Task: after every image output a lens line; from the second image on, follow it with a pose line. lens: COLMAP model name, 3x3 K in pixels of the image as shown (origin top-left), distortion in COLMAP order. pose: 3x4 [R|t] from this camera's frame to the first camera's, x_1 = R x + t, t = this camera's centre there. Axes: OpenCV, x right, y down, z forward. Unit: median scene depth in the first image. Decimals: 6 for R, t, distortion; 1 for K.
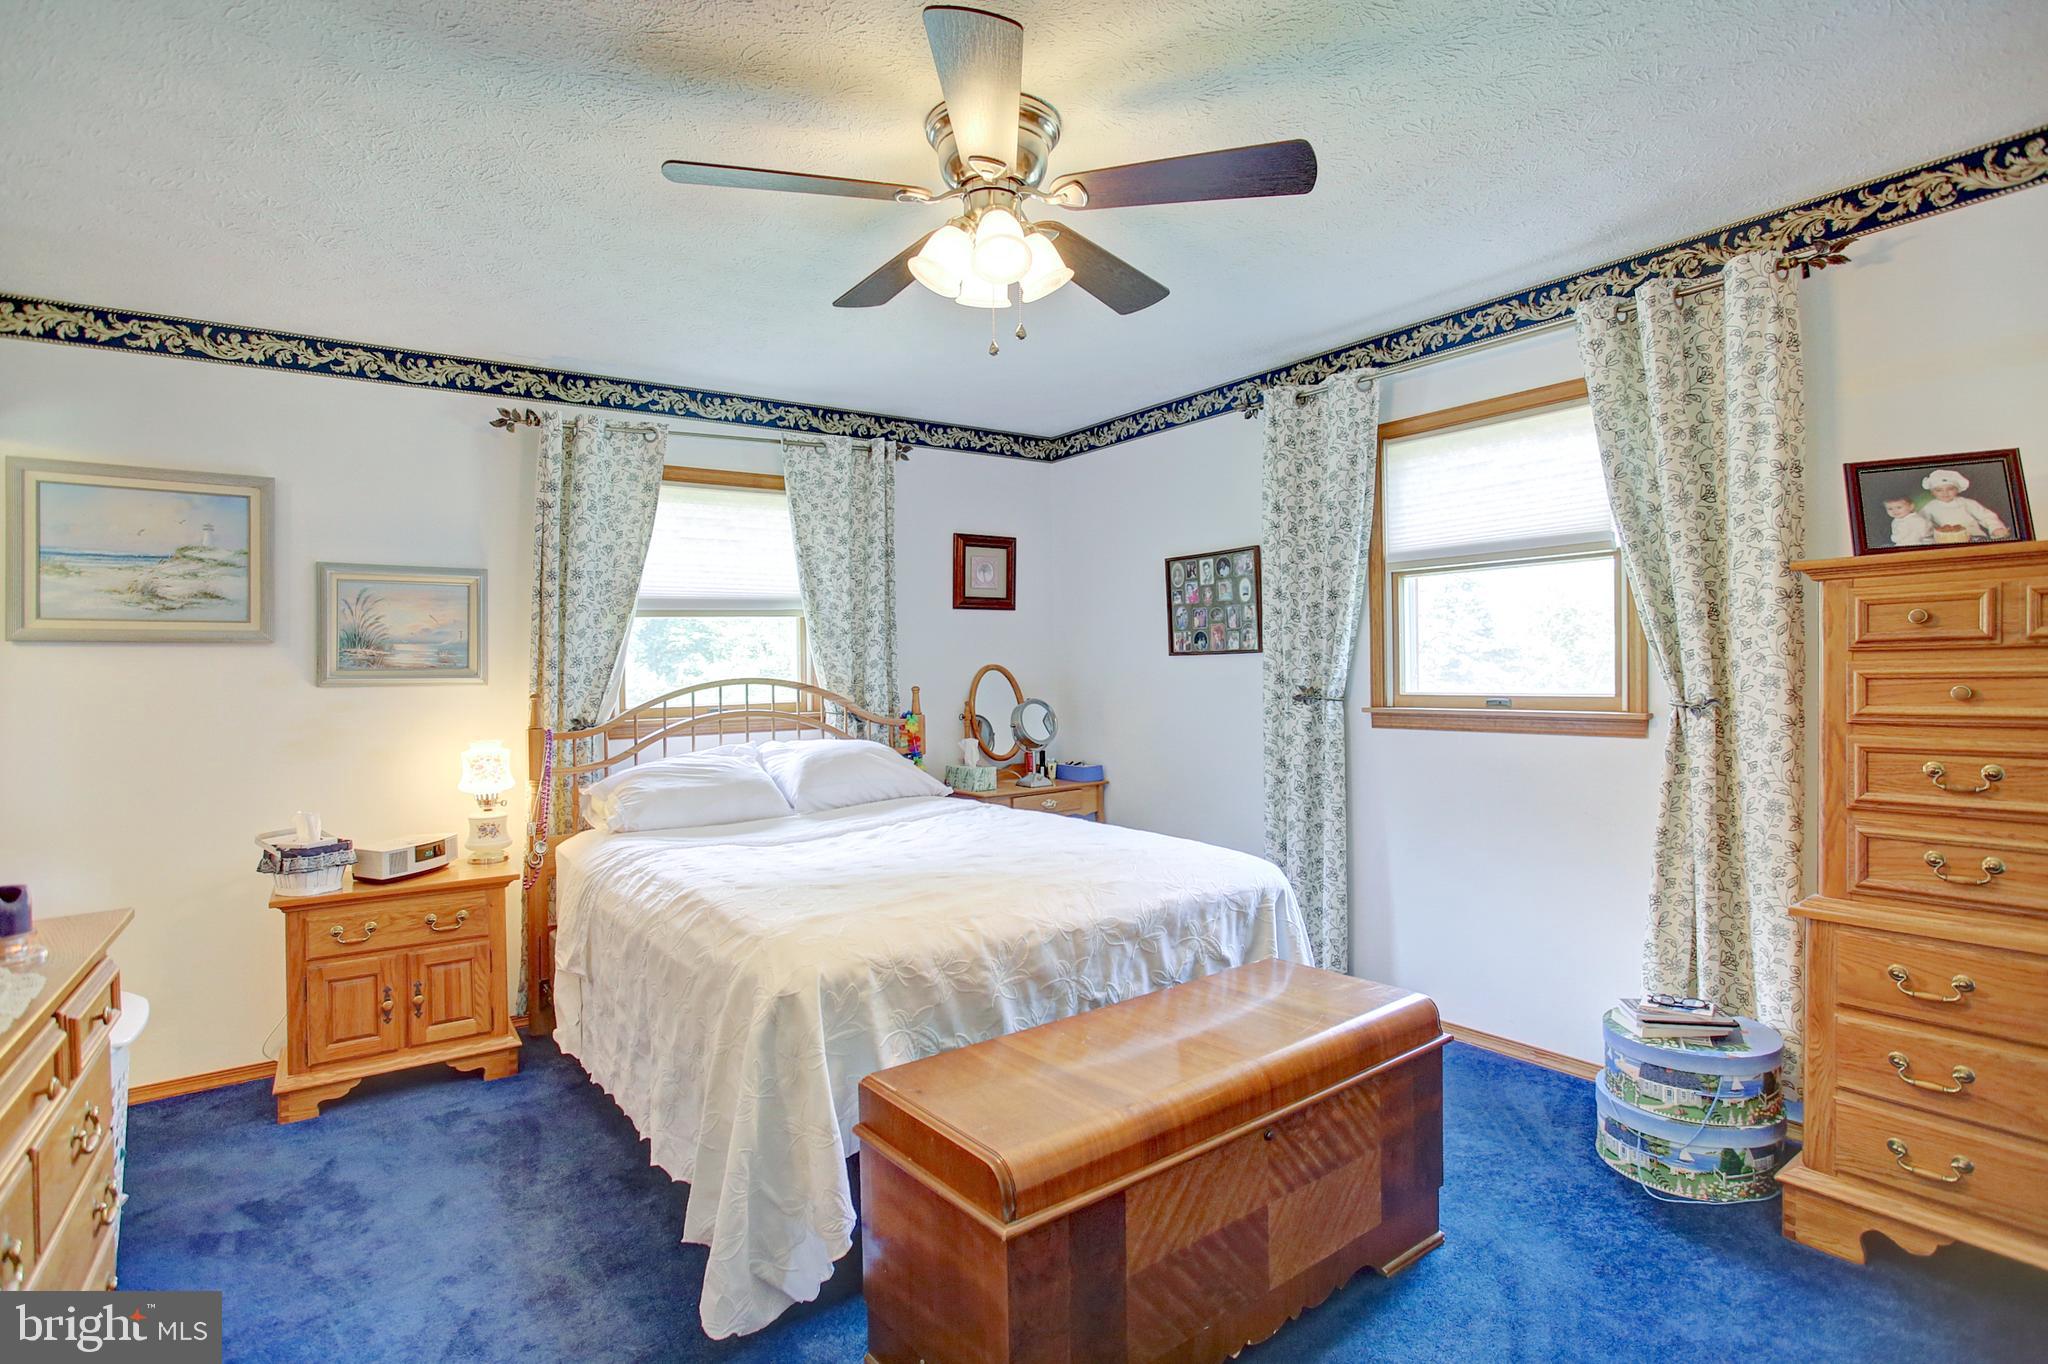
lens RADIAL K [[1016.0, 0, 1028.2], [0, 1016.0, 682.3], [0, 0, 1]] dist [-0.061137, 0.033249]
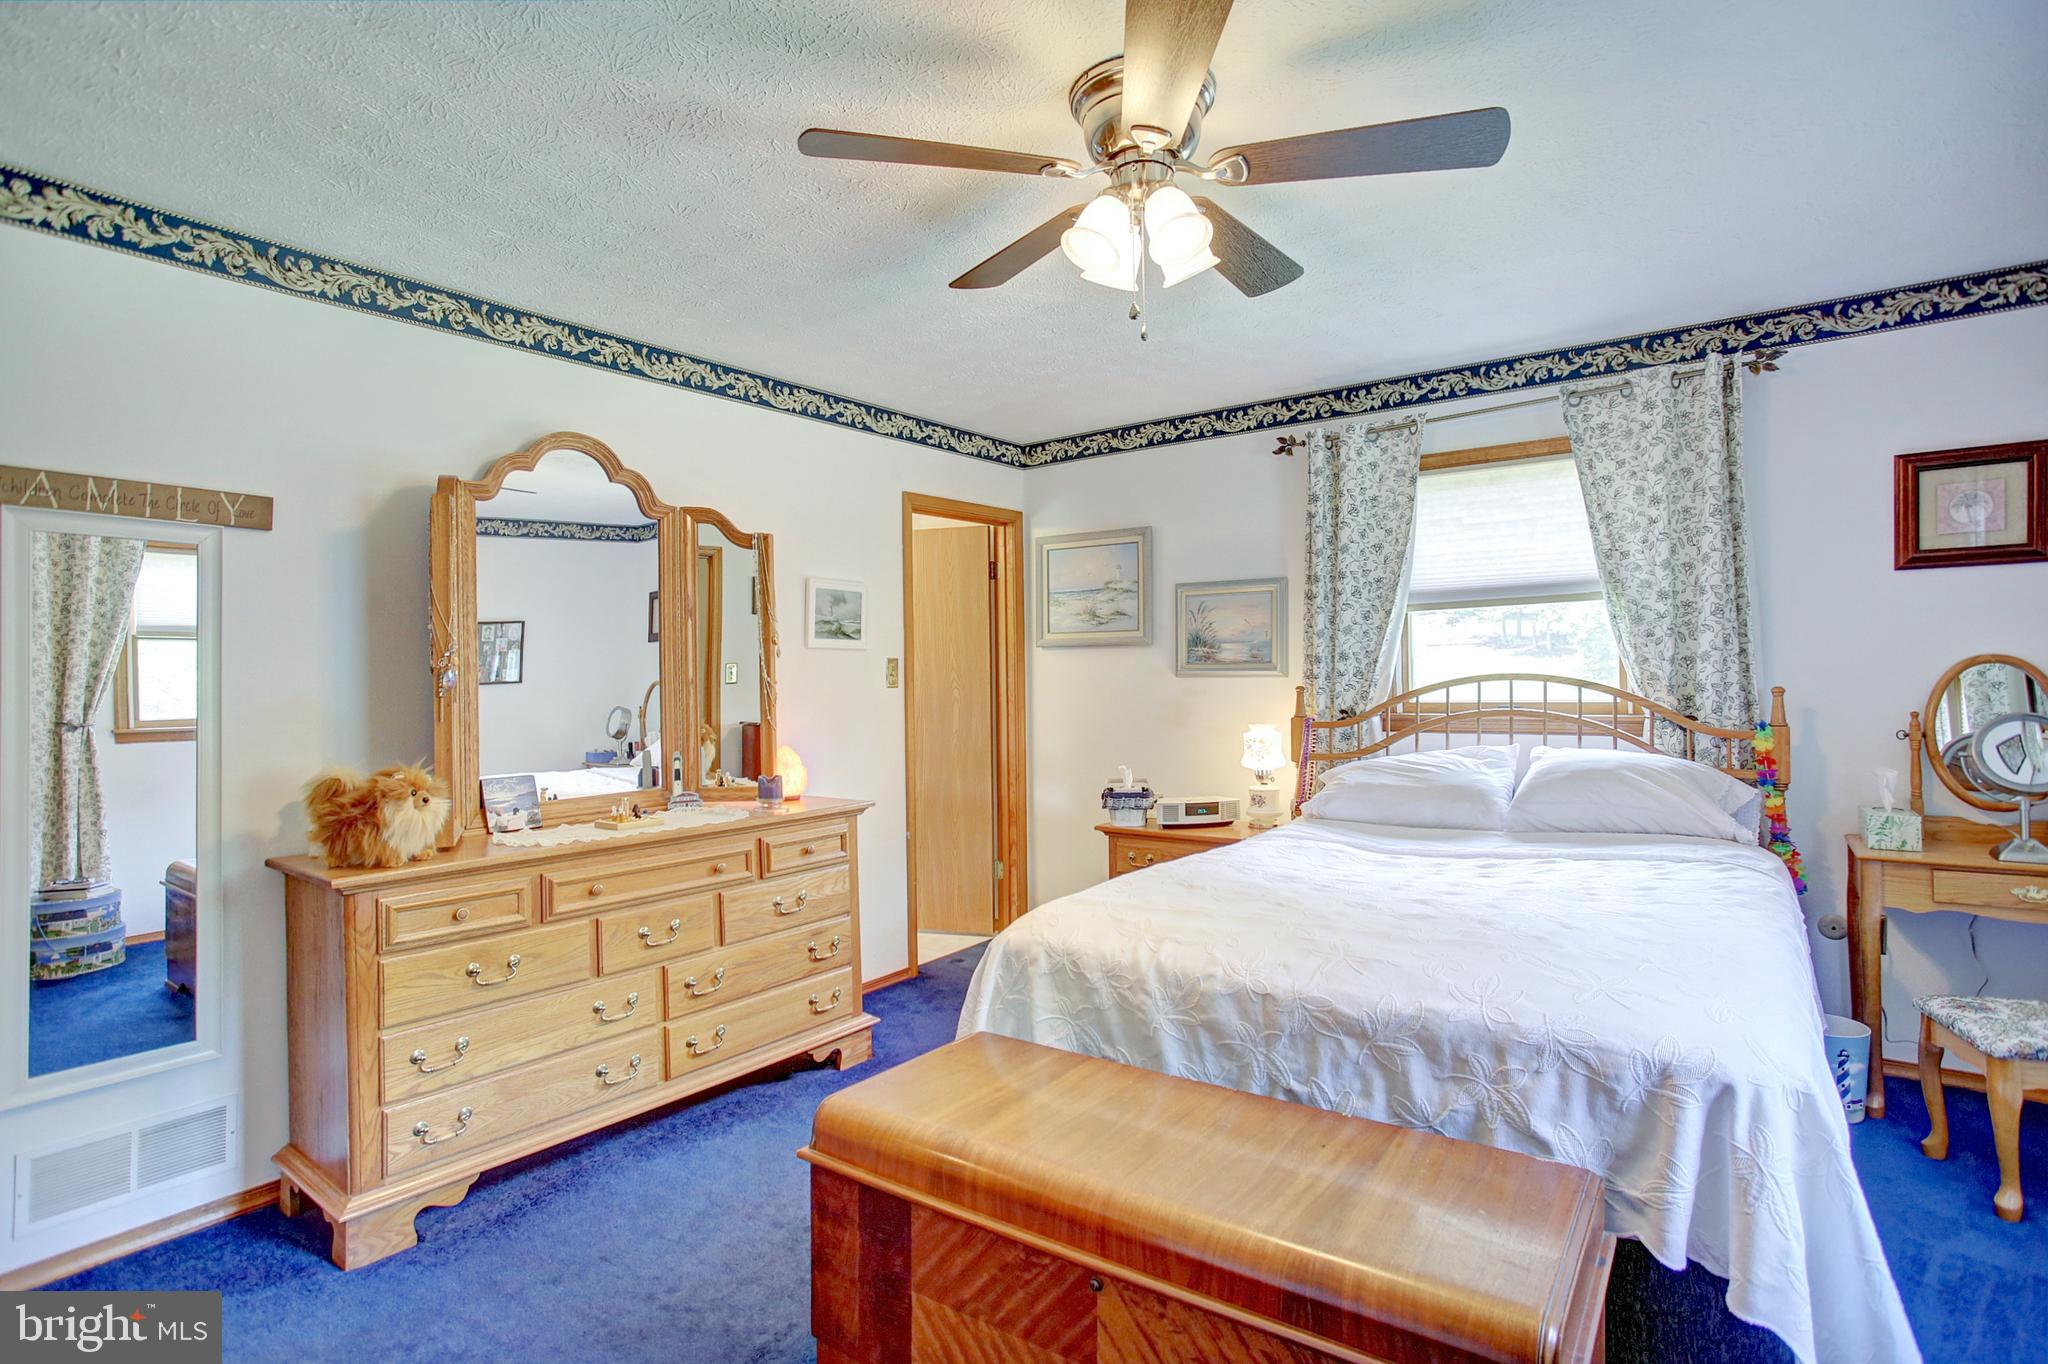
lens RADIAL K [[1016.0, 0, 1028.2], [0, 1016.0, 682.3], [0, 0, 1]] dist [-0.061137, 0.033249]
pose [[0.304564, 0.024638, -0.952173, 0.515665], [-0.001540, 0.999677, 0.025375, -0.021711], [0.952490, -0.006262, 0.304504, 0.377934]]
